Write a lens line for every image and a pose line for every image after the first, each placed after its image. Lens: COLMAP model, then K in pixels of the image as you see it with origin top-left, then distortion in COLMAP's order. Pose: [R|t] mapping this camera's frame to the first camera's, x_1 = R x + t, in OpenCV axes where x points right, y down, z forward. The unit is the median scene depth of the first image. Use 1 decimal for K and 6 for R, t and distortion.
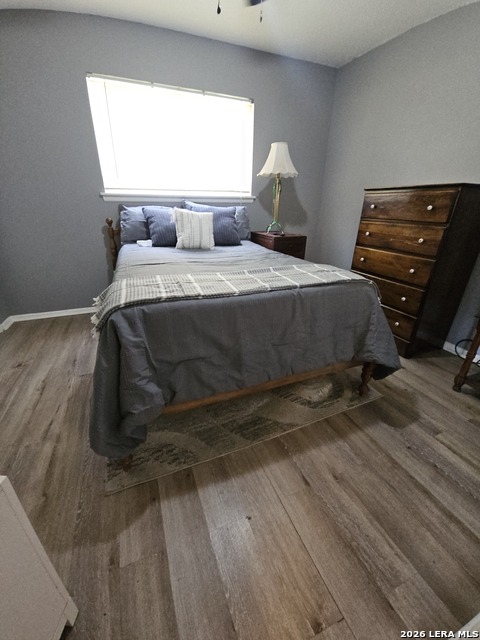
lens RADIAL K [[260.9, 0, 236.1], [0, 260.9, 319.1], [0, 0, 1]] dist [0.008595, -0.008414]
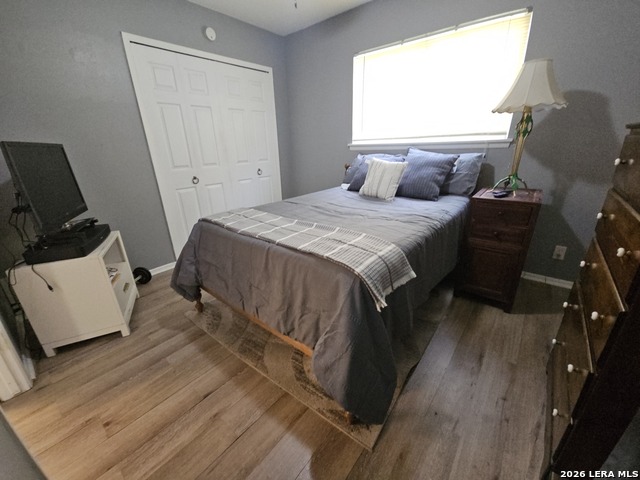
lens RADIAL K [[260.9, 0, 318.8], [0, 260.9, 244.3], [0, 0, 1]] dist [0.008595, -0.008414]
pose [[0.477702, 0.288821, -0.829689, 0.908741], [-0.318857, 0.937015, 0.142596, -0.247153], [0.818615, 0.196434, 0.539706, 0.445751]]
